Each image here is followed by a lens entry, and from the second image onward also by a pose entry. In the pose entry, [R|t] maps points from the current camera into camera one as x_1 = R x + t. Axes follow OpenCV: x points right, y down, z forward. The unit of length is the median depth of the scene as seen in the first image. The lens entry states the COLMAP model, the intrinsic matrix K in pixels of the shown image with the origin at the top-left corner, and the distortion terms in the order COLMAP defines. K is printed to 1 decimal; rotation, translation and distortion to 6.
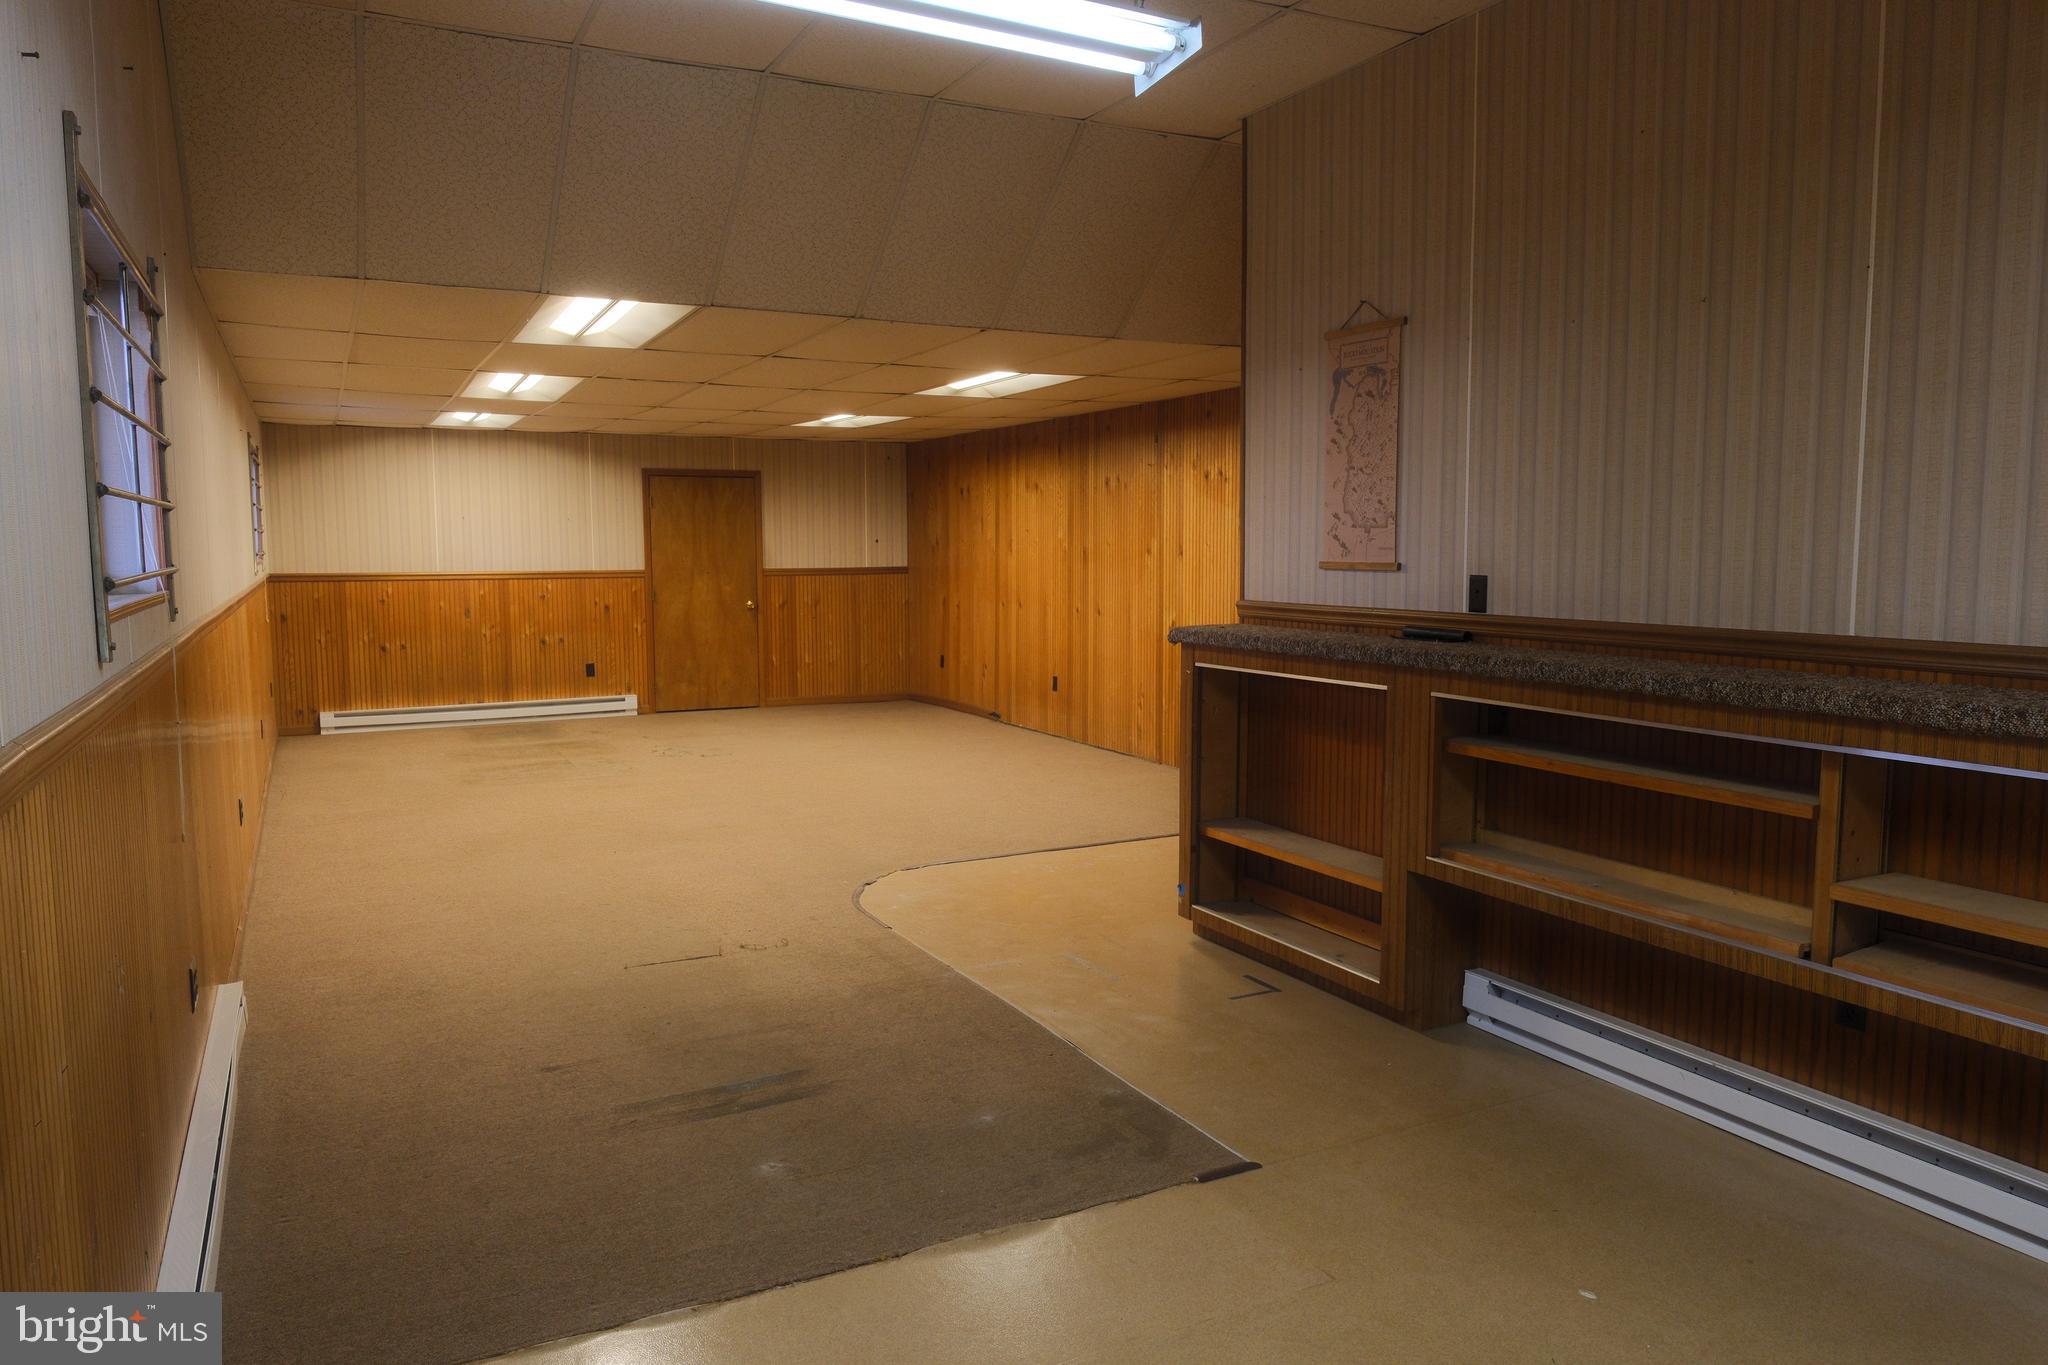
lens RADIAL K [[1373.5, 0, 1021.6], [0, 1373.5, 681.8], [0, 0, 1]] dist [-0.005008, -0.000425]
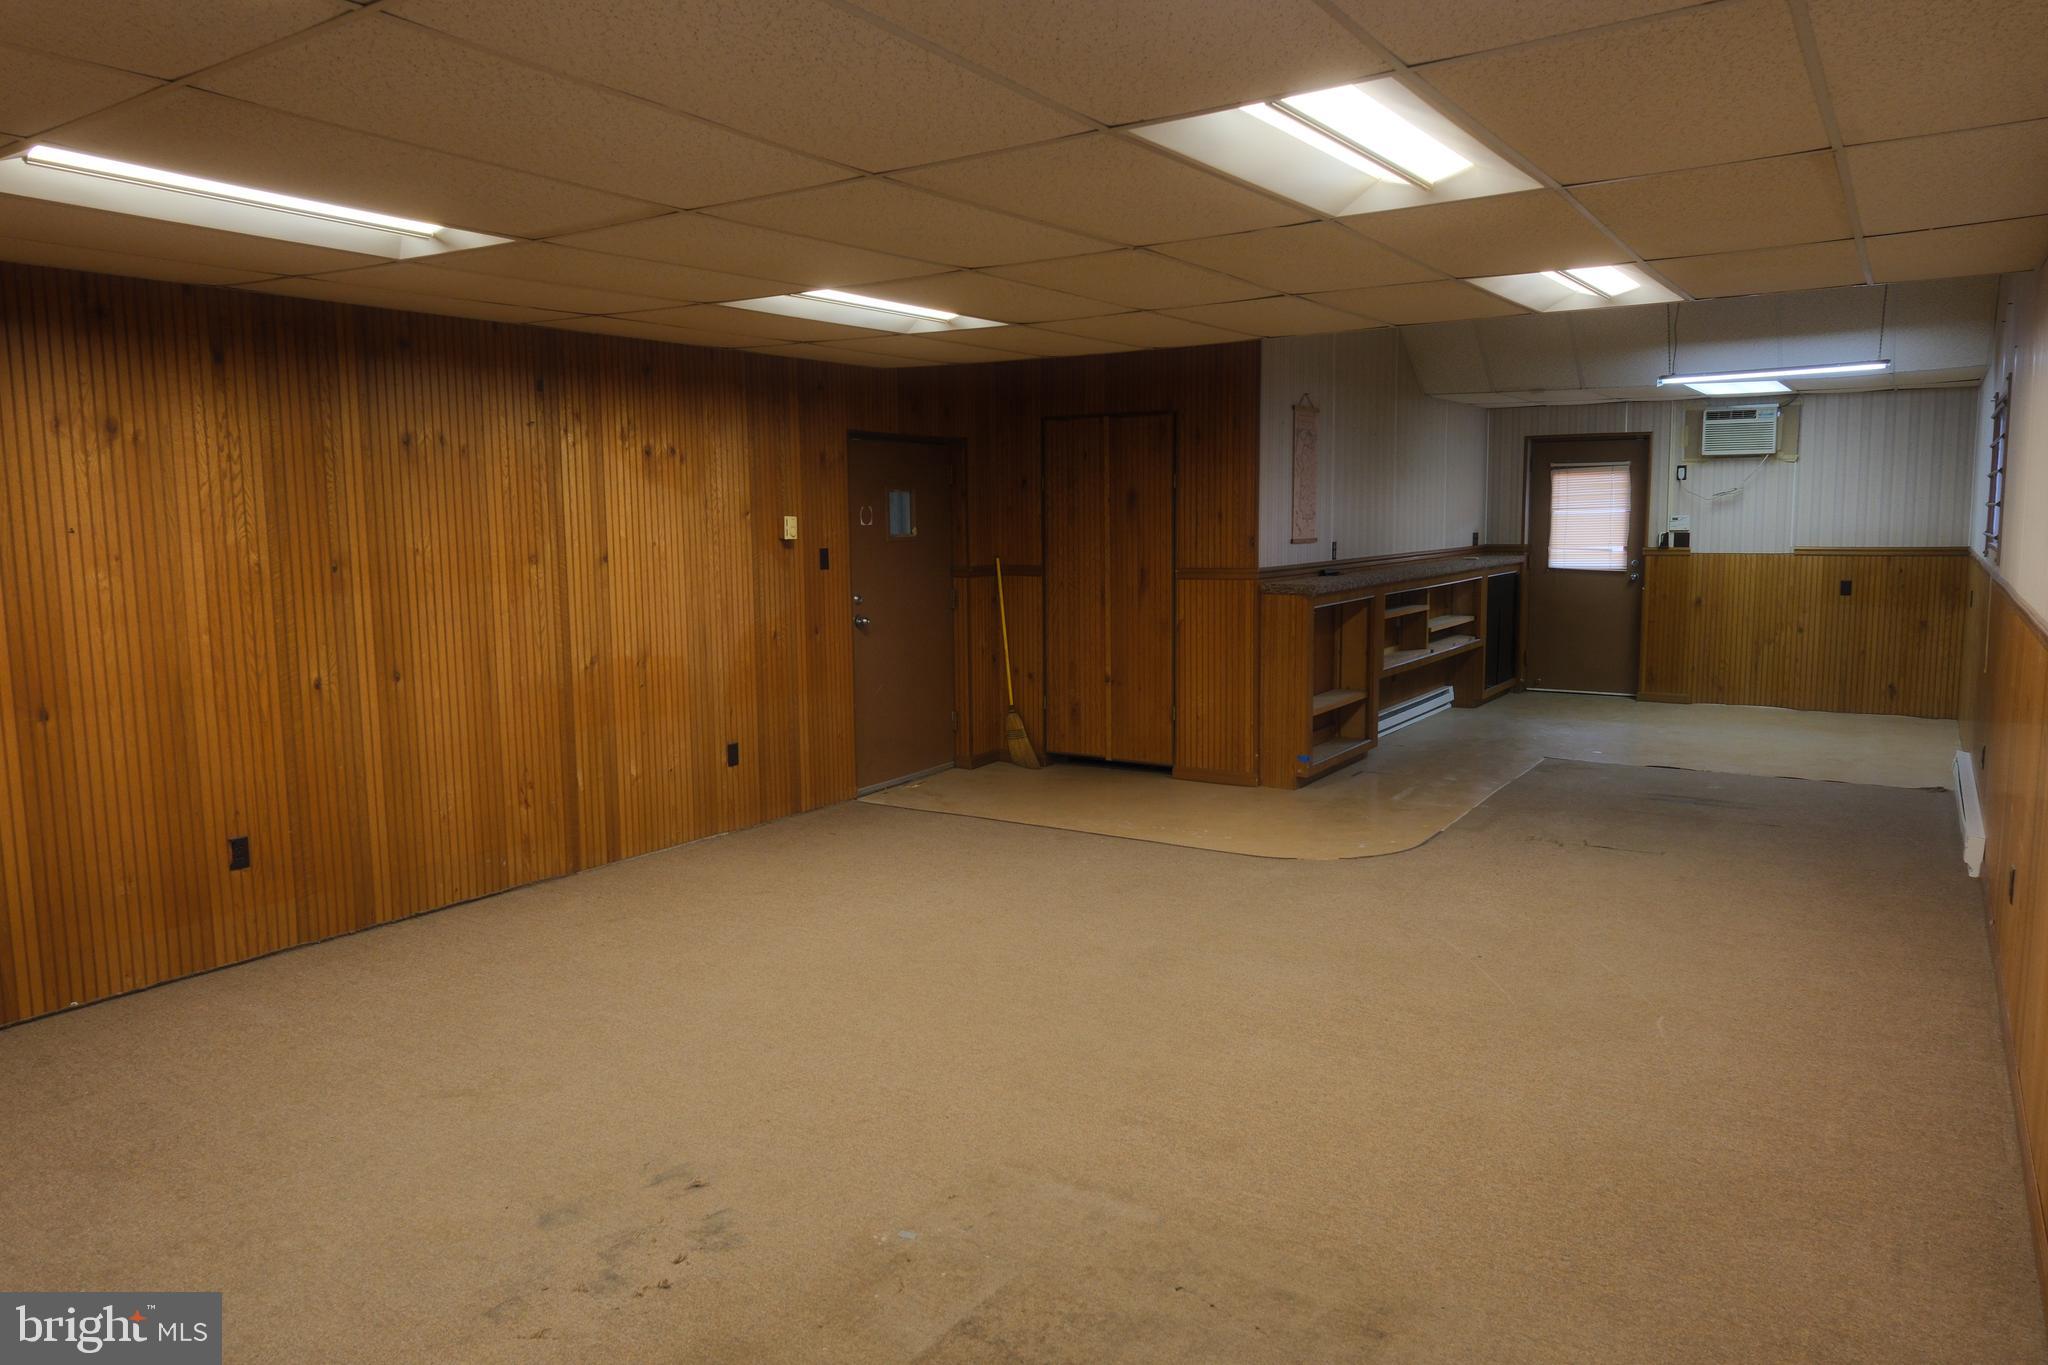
lens RADIAL K [[1373.5, 0, 1020.4], [0, 1373.5, 678.2], [0, 0, 1]] dist [-0.005008, -0.000425]
pose [[-0.490108, -0.093731, 0.866608, -0.560887], [0.102769, 0.981054, 0.164230, -0.118095], [-0.865582, 0.169551, -0.471190, 1.077501]]
